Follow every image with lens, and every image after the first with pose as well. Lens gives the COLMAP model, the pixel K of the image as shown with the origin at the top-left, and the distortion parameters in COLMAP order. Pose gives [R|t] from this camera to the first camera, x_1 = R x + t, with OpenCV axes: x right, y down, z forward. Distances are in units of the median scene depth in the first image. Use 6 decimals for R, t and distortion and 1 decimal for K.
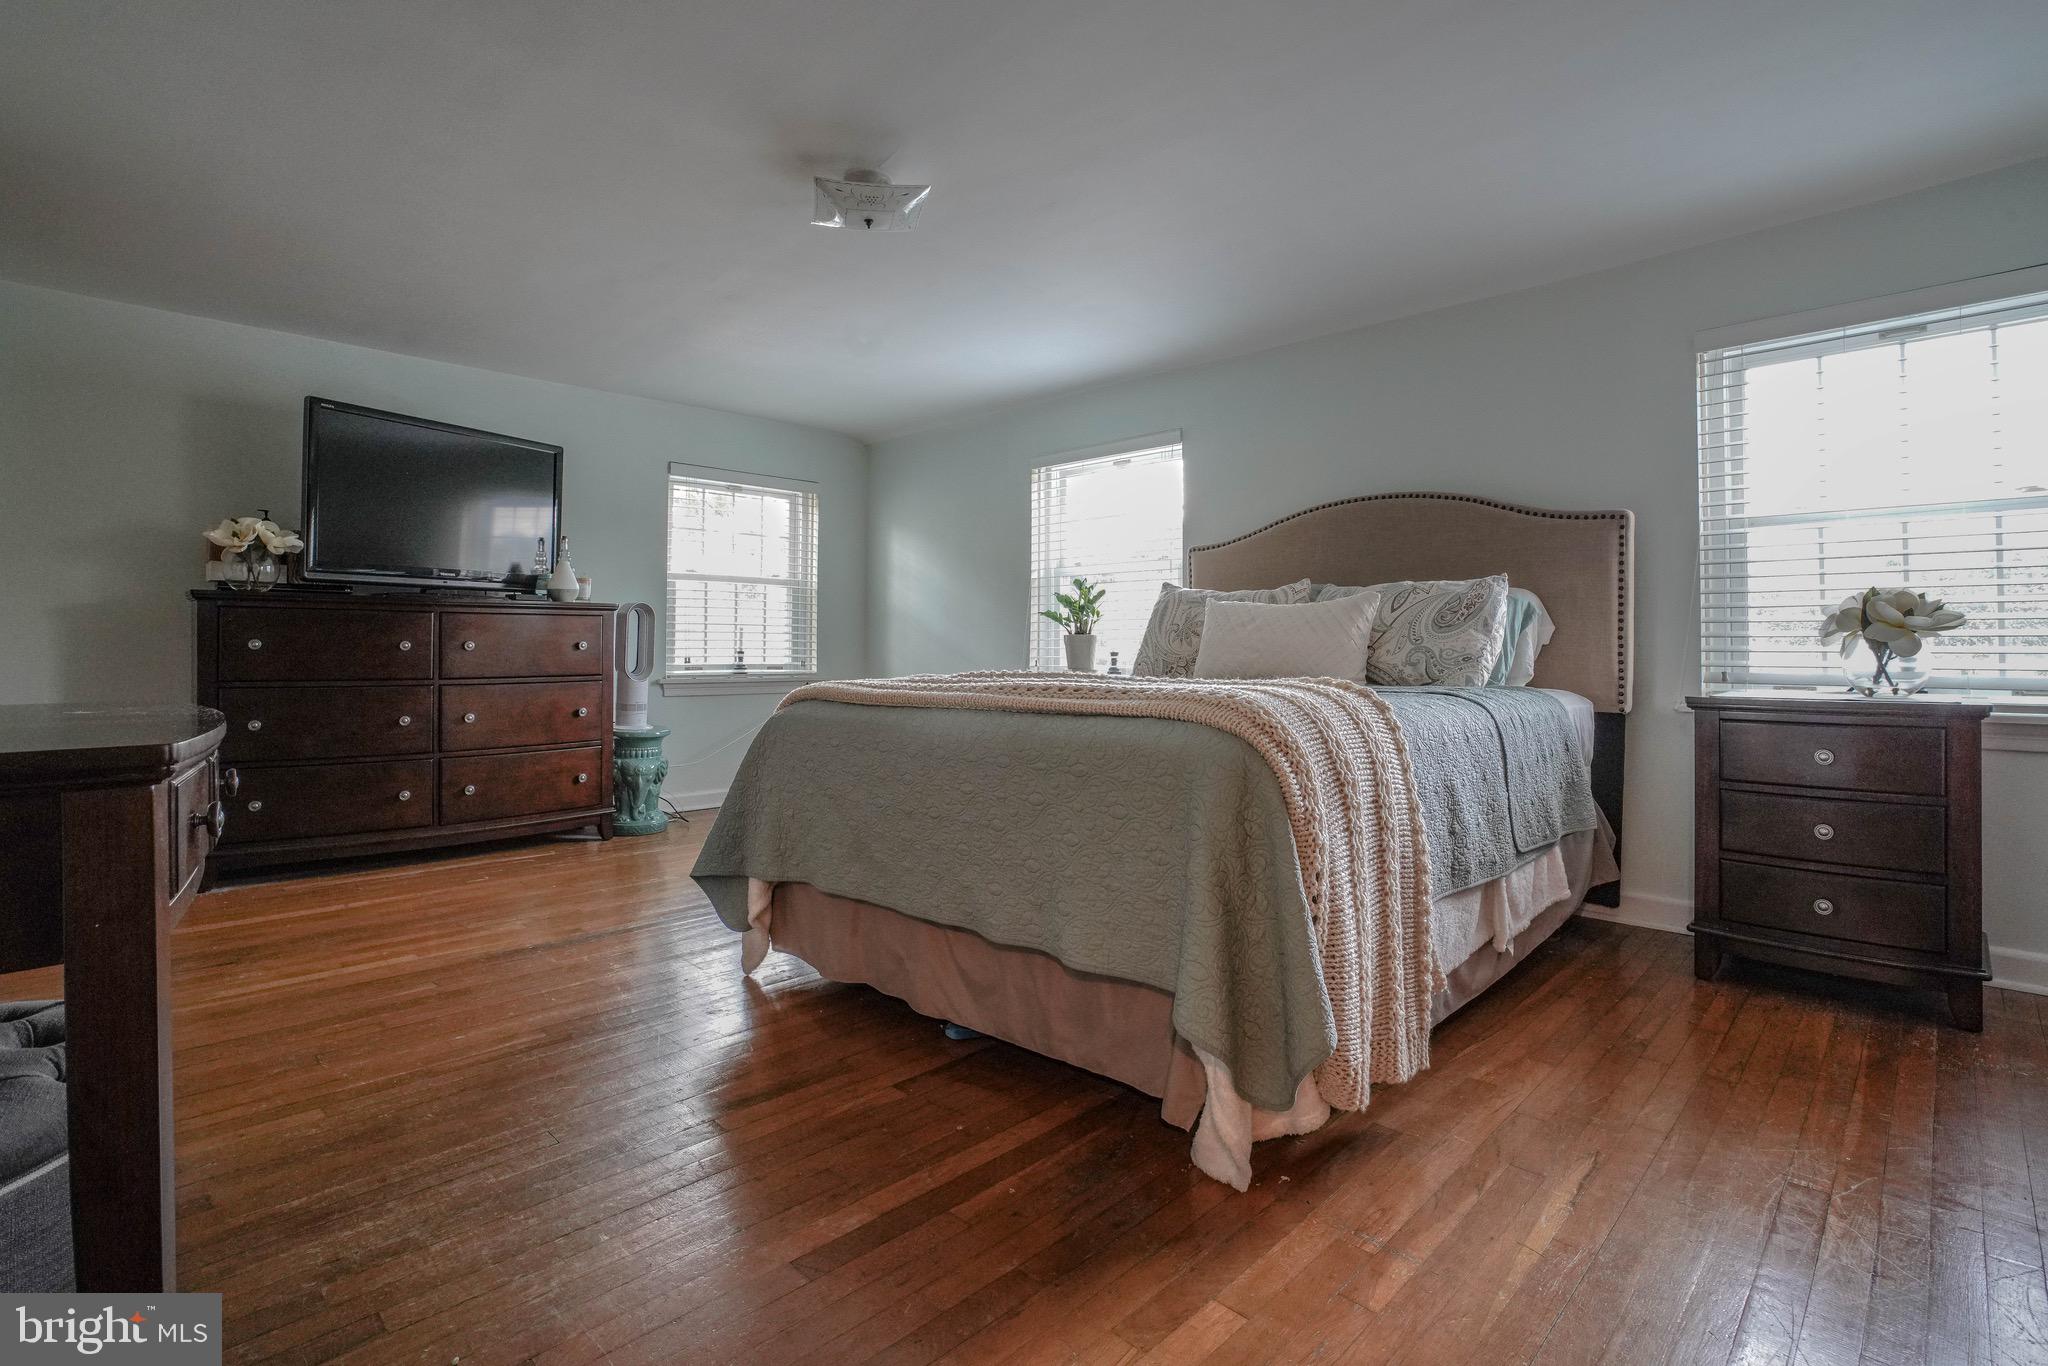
lens RADIAL K [[940.6, 0, 994.4], [0, 940.6, 675.4], [0, 0, 1]] dist [-0.062154, 0.027097]
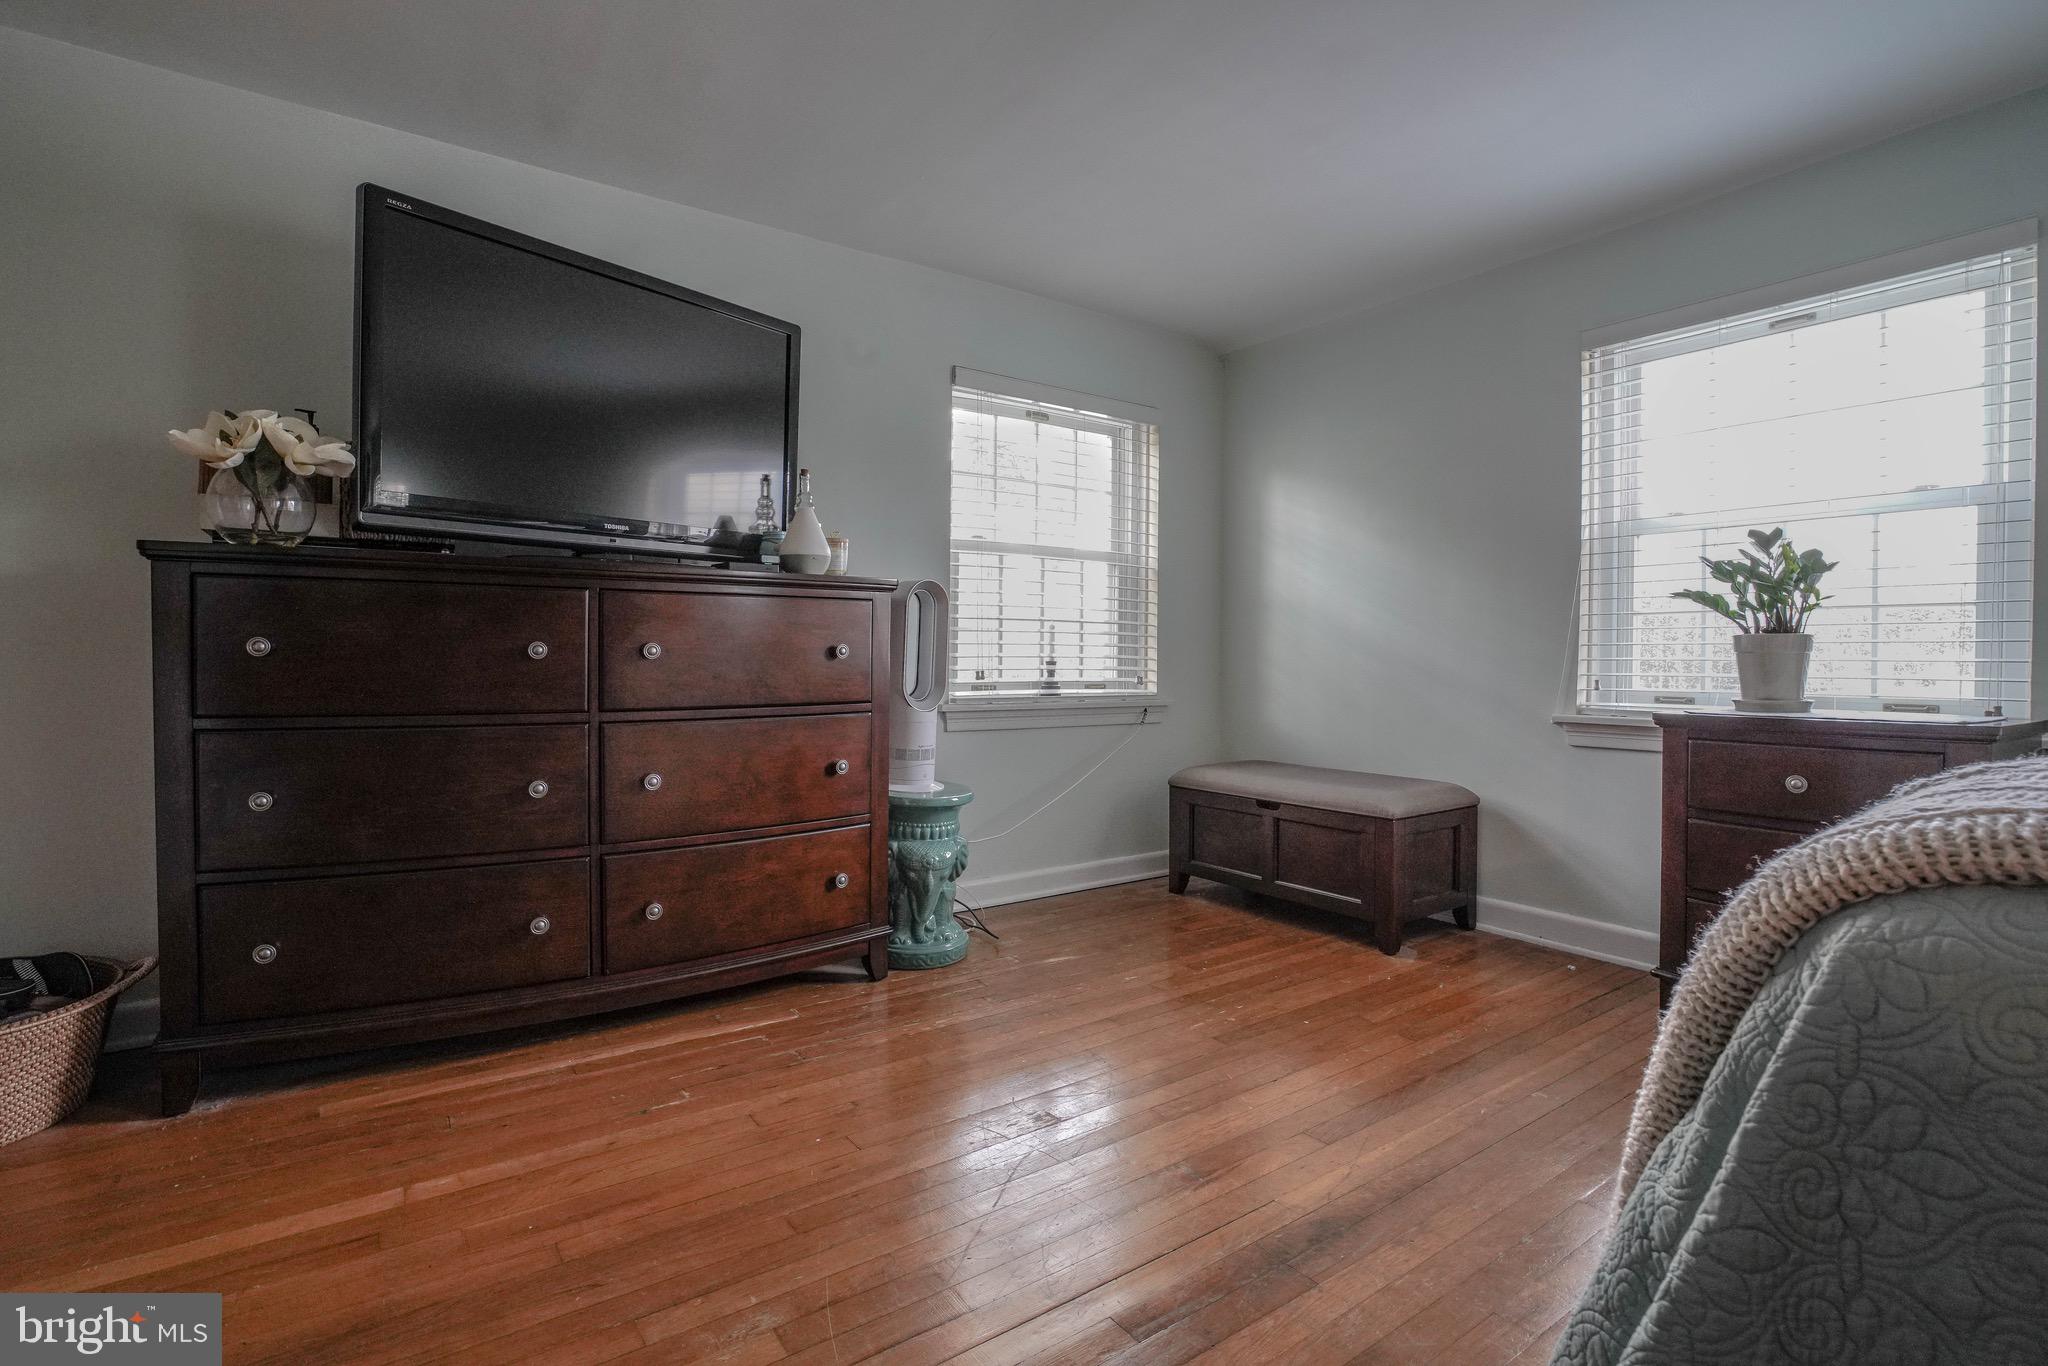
lens RADIAL K [[947.7, 0, 1060.8], [0, 947.7, 705.7], [0, 0, 1]] dist [-0.051869, 0.018438]
pose [[0.994115, 0.008376, -0.108006, -0.263020], [-0.005964, 0.999726, 0.022643, -0.013133], [0.108166, -0.021865, 0.993892, 0.465448]]
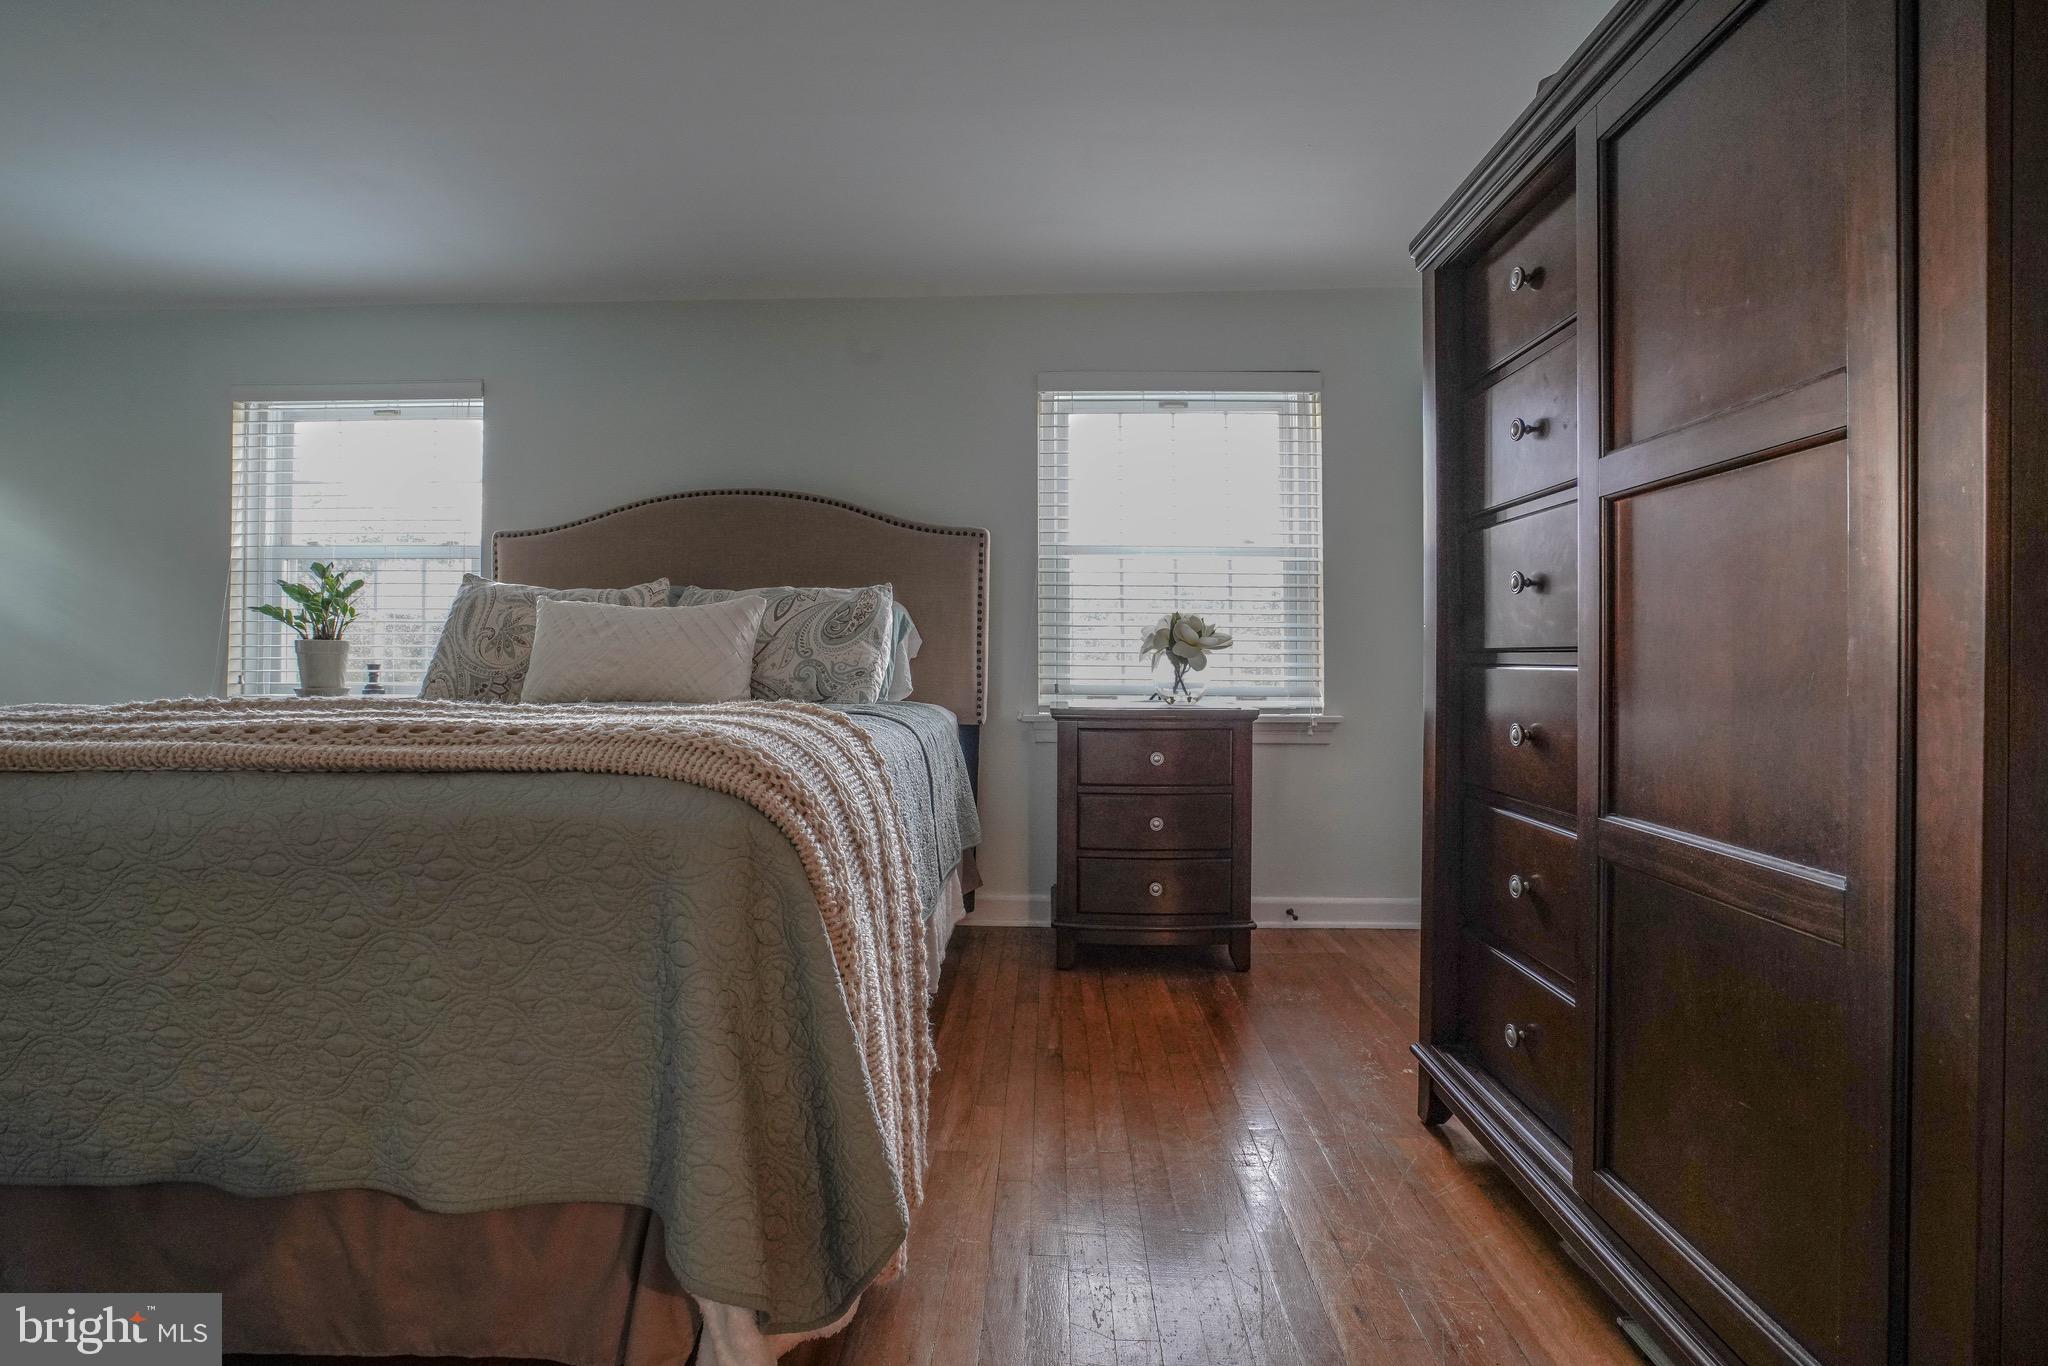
lens RADIAL K [[940.6, 0, 994.4], [0, 940.6, 675.4], [0, 0, 1]] dist [-0.062154, 0.027097]
pose [[0.721638, -0.005499, 0.692249, -0.024978], [0.013906, 0.999882, -0.006553, -0.004820], [-0.692131, 0.014355, 0.721629, 0.144746]]
